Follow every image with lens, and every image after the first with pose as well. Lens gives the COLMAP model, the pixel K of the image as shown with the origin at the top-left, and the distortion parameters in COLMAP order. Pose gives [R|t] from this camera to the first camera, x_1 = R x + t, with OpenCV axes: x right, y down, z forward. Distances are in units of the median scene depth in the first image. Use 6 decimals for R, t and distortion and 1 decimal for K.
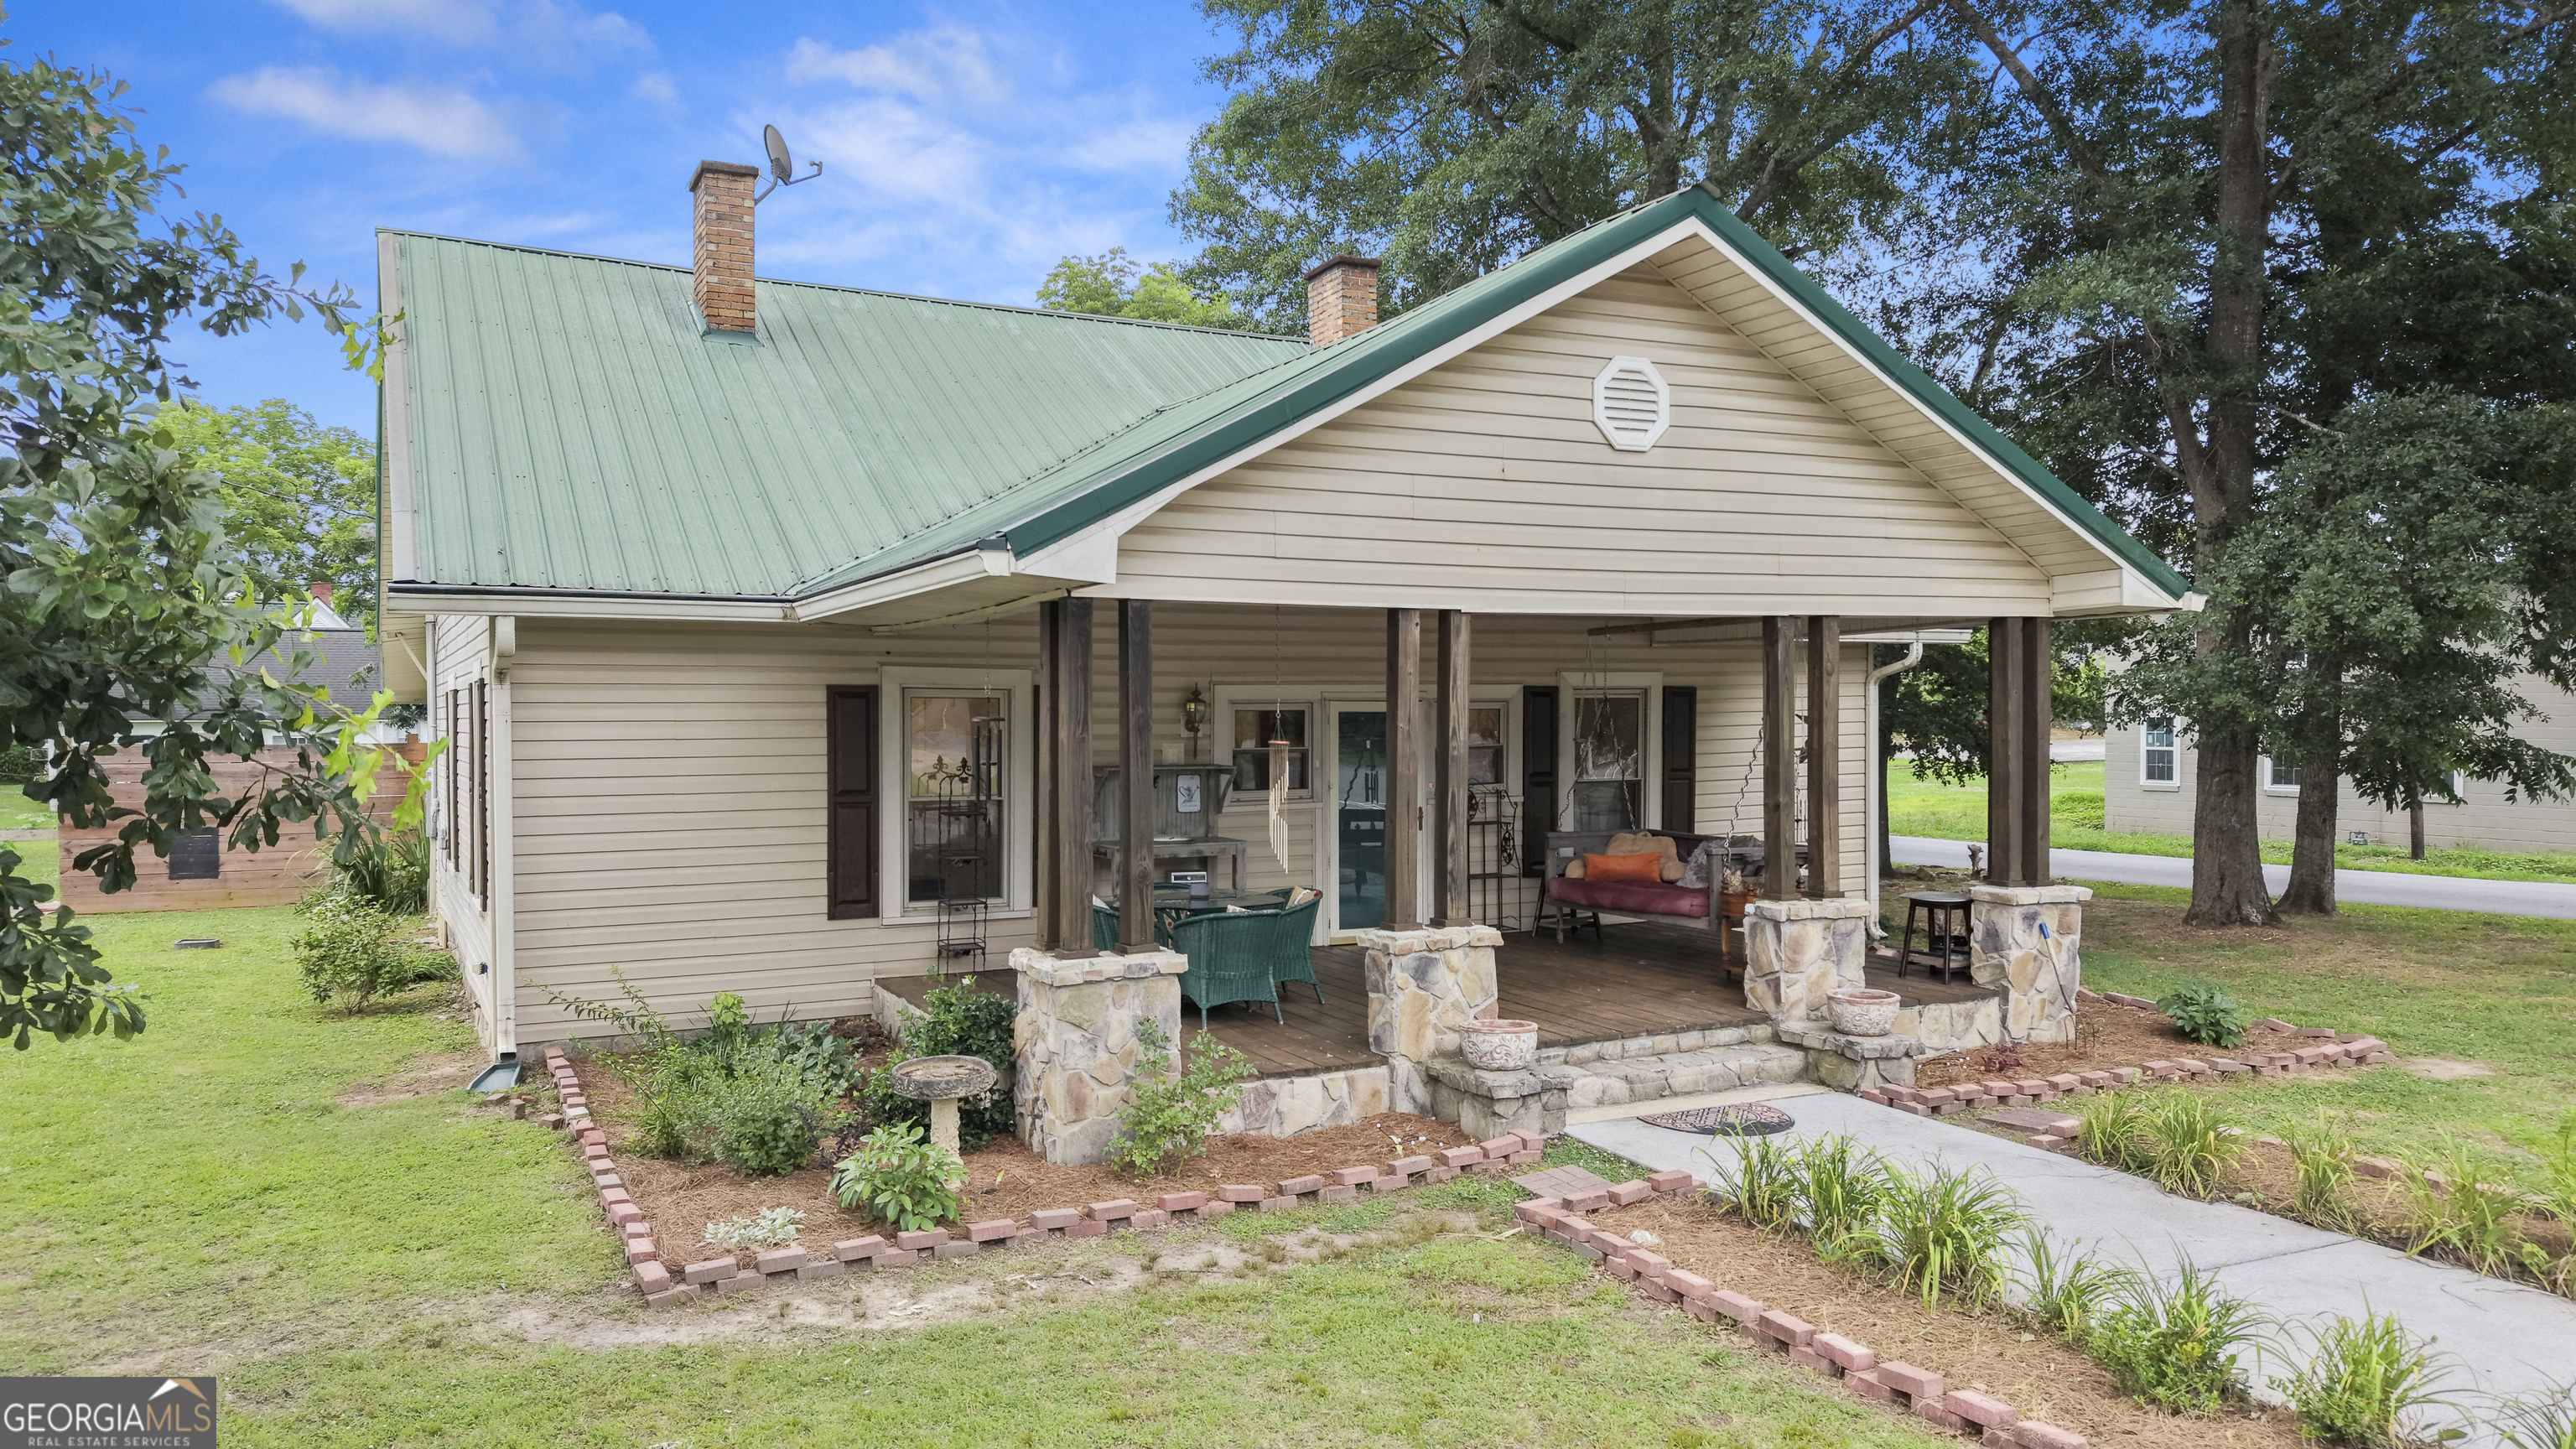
lens RADIAL K [[1798.0, 0, 1286.2], [0, 1798.0, 739.7], [0, 0, 1]] dist [0.025958, -0.025368]
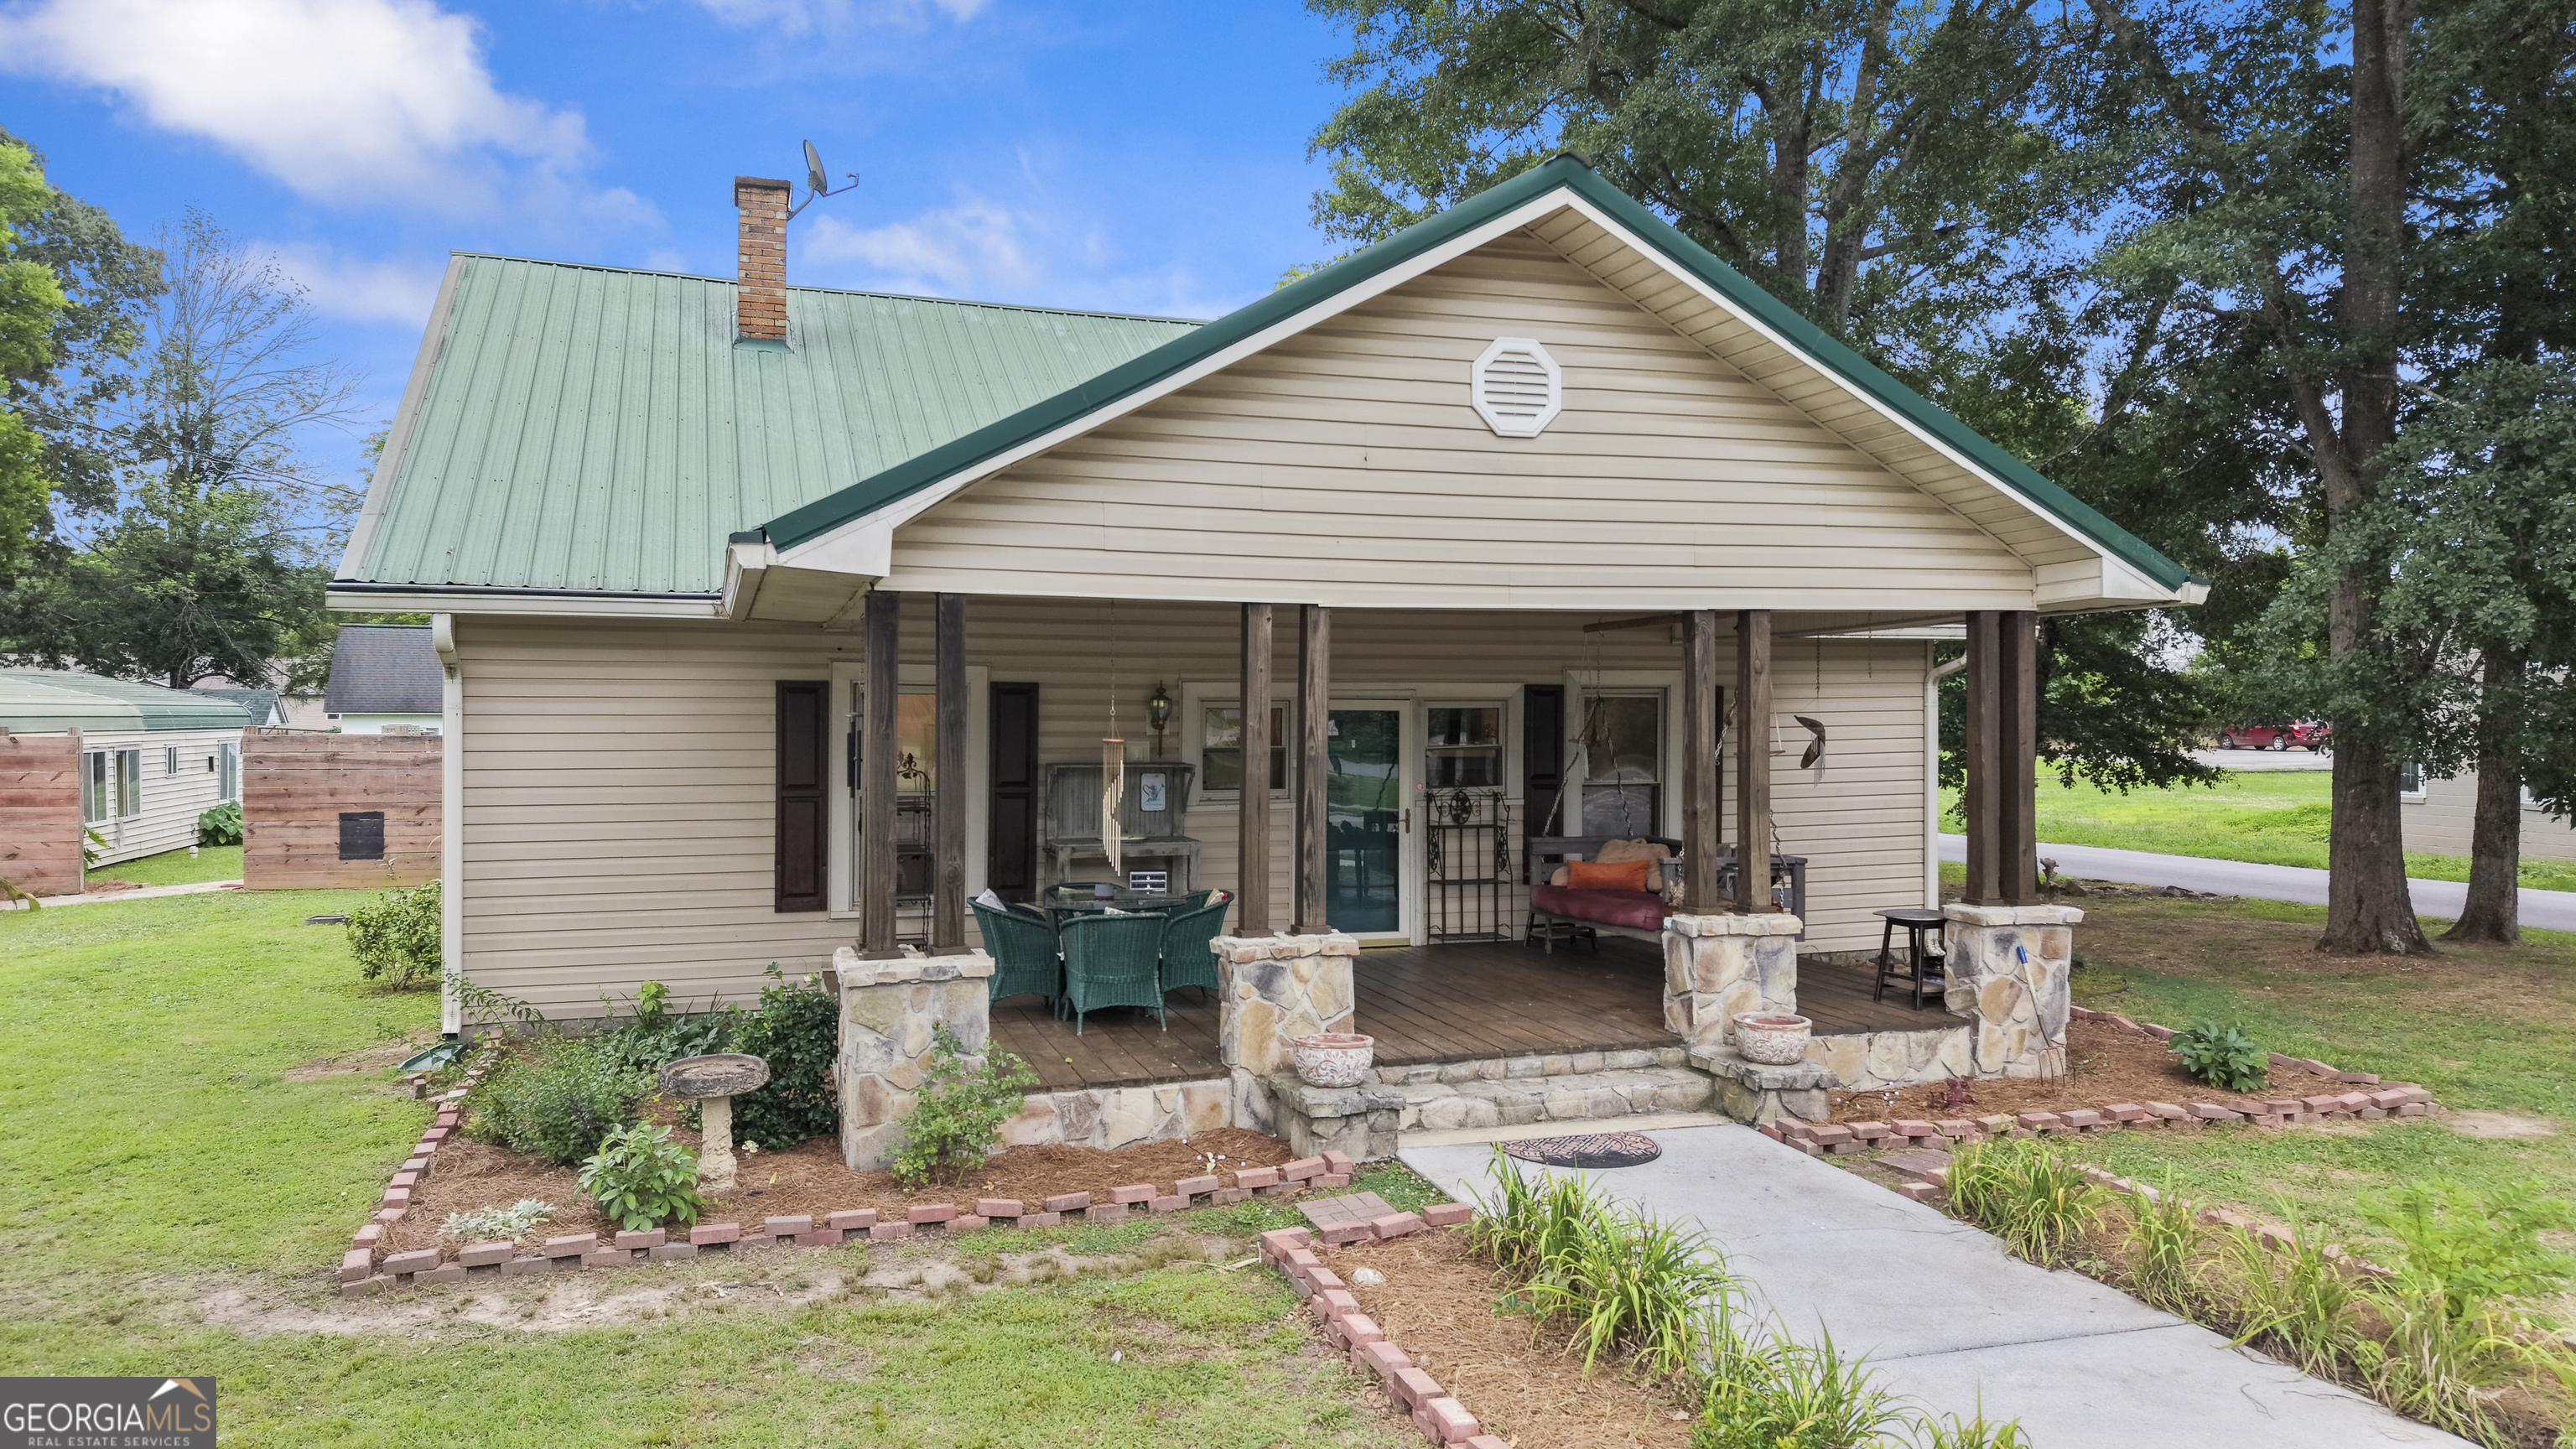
lens RADIAL K [[1775.1, 0, 1295.6], [0, 1775.1, 705.4], [0, 0, 1]] dist [0.026724, -0.025795]
pose [[0.988380, 0.005321, -0.151910, 0.218469], [-0.008121, 0.999808, -0.017815, -0.001080], [0.151786, 0.018841, 0.988234, 0.059731]]
